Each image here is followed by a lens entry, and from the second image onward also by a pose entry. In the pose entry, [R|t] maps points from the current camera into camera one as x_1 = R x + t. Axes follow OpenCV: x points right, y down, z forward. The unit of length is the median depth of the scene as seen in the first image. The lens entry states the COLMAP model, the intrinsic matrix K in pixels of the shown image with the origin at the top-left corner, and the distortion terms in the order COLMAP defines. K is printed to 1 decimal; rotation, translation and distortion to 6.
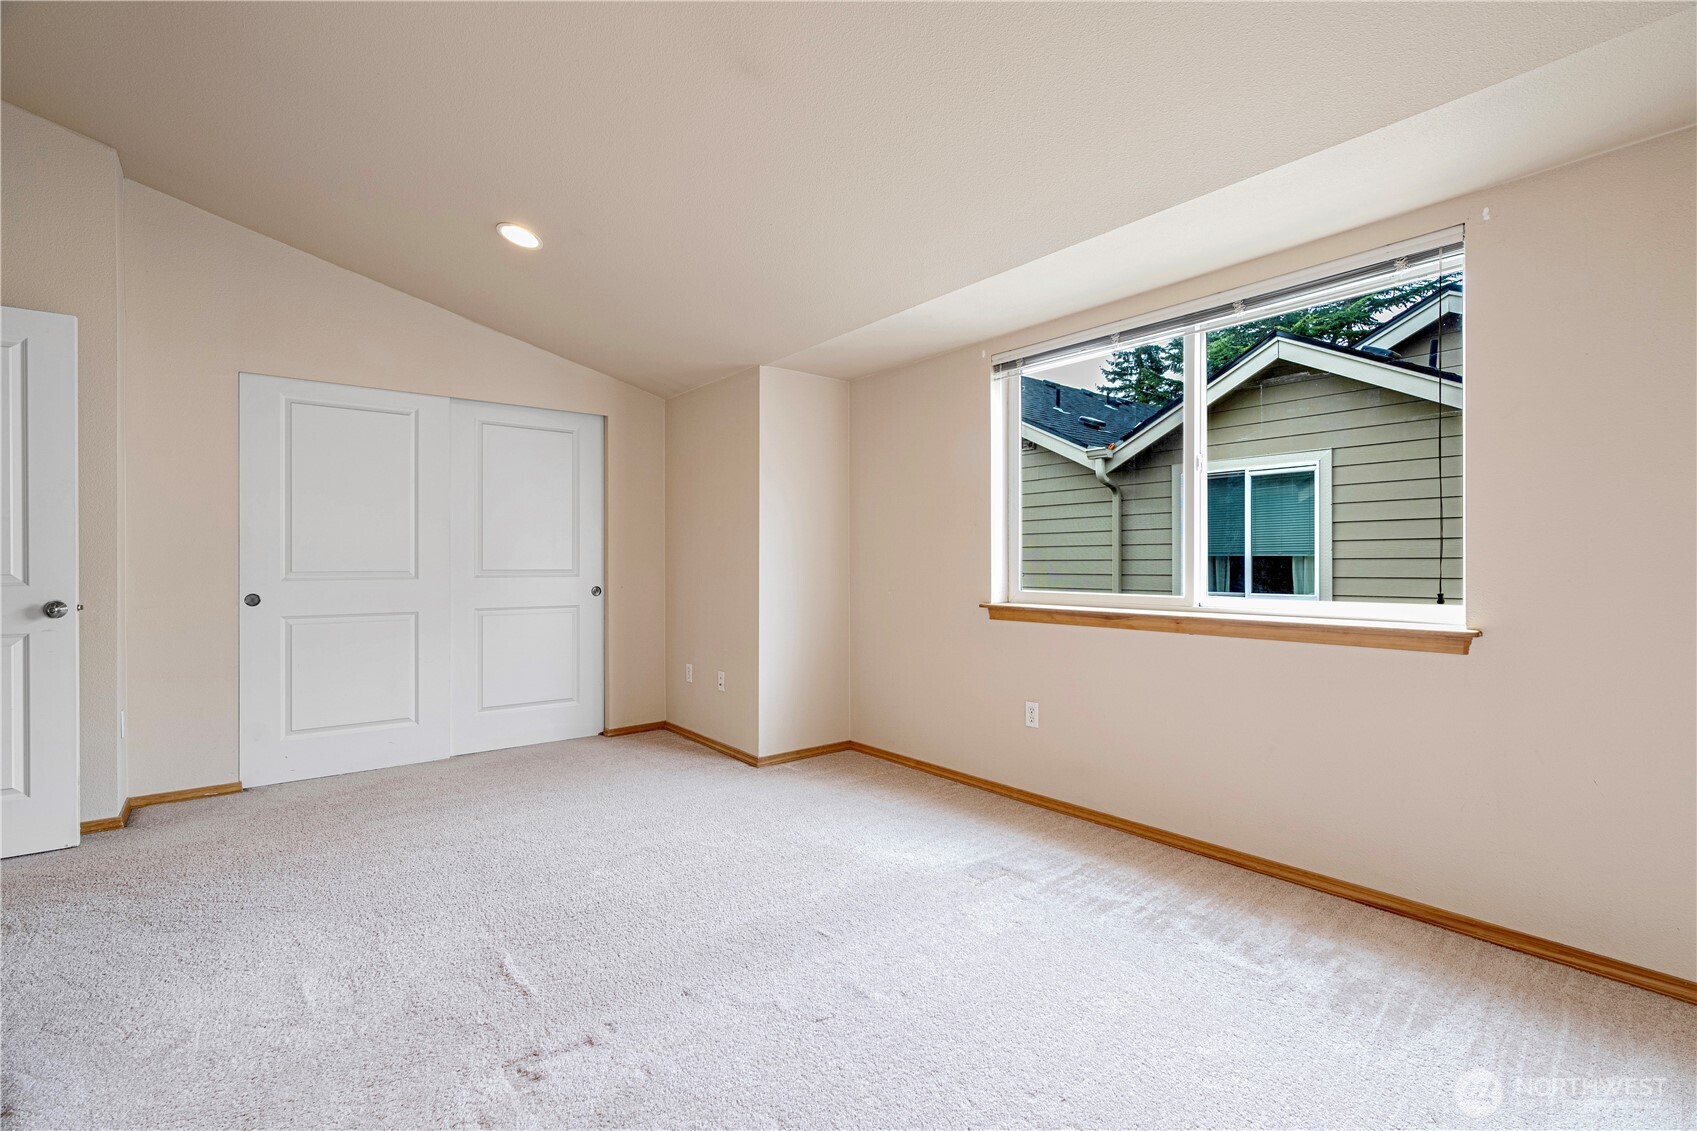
lens RADIAL K [[776.8, 0, 844.1], [0, 776.8, 554.2], [0, 0, 1]] dist [0.012222, 0.001021]
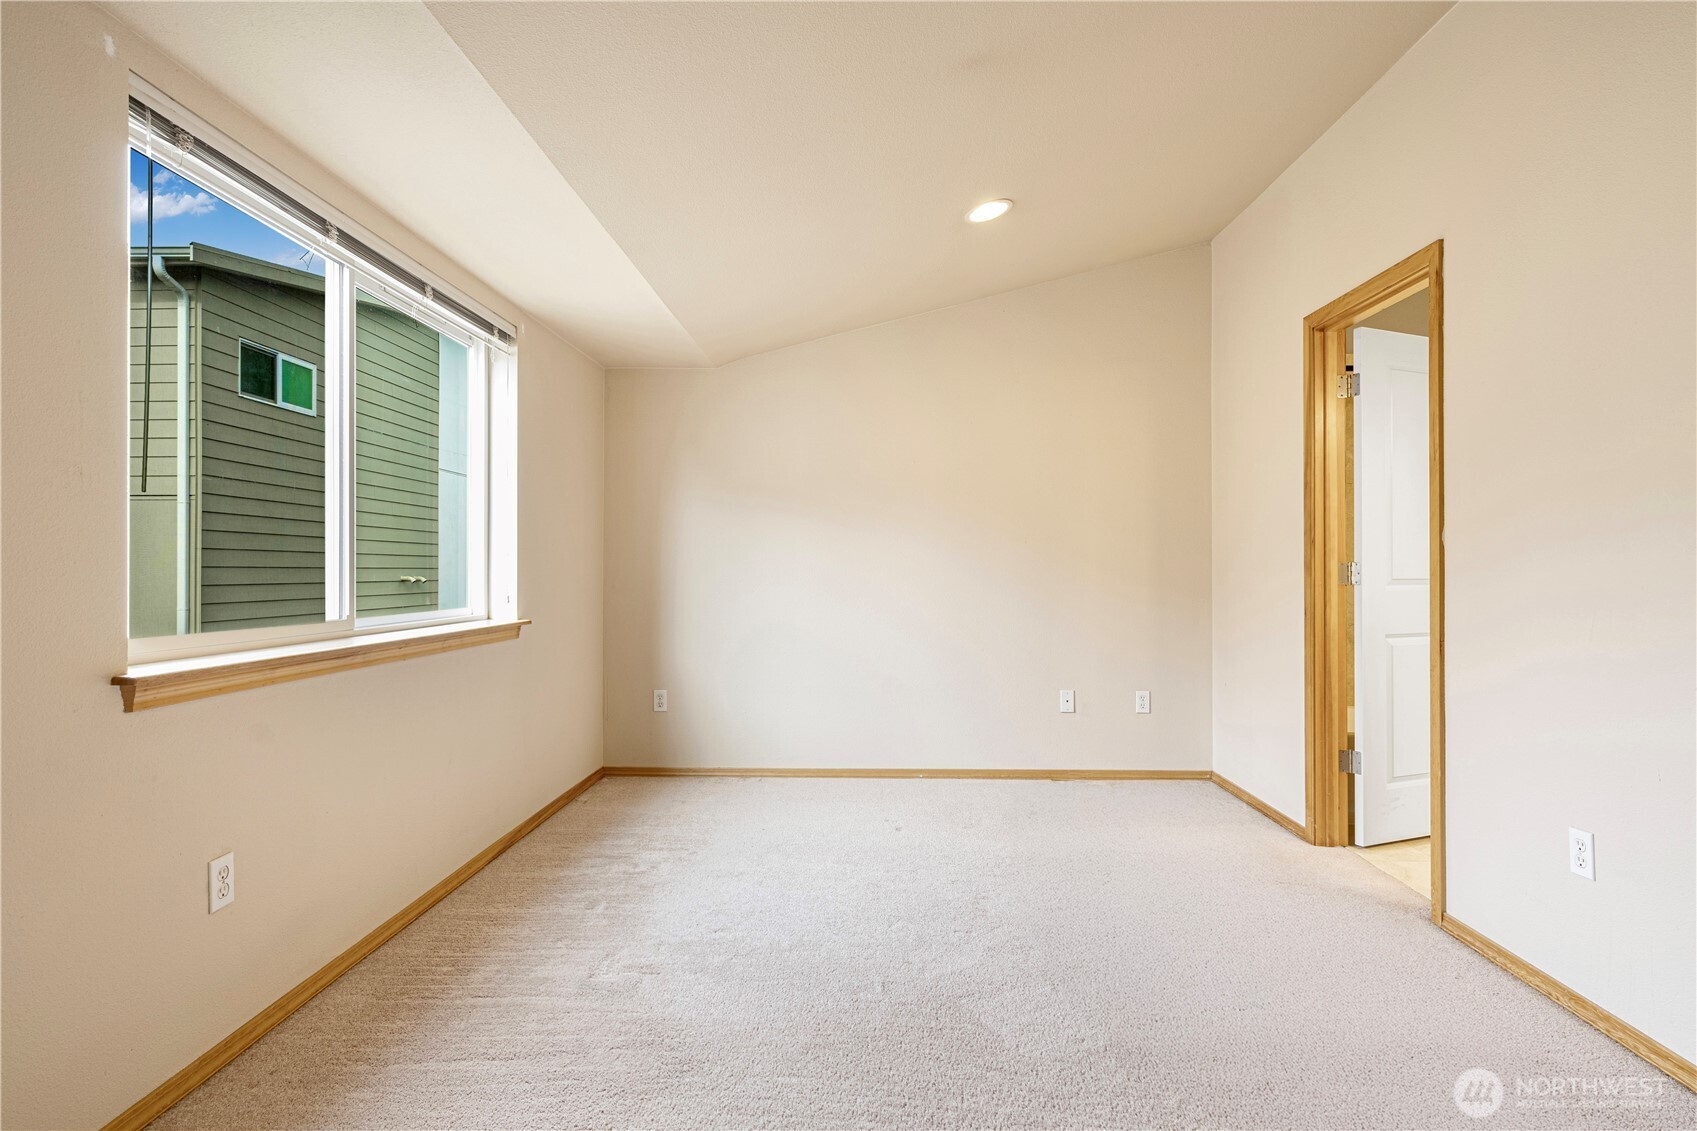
lens RADIAL K [[852.6, 0, 849.2], [0, 852.6, 564.0], [0, 0, 1]] dist [-0.014019, 0.004155]
pose [[-0.766491, 0.011310, 0.642156, -0.569919], [0.000416, 0.999853, -0.017114, 0.020728], [-0.642255, -0.012851, -0.766383, 1.621879]]
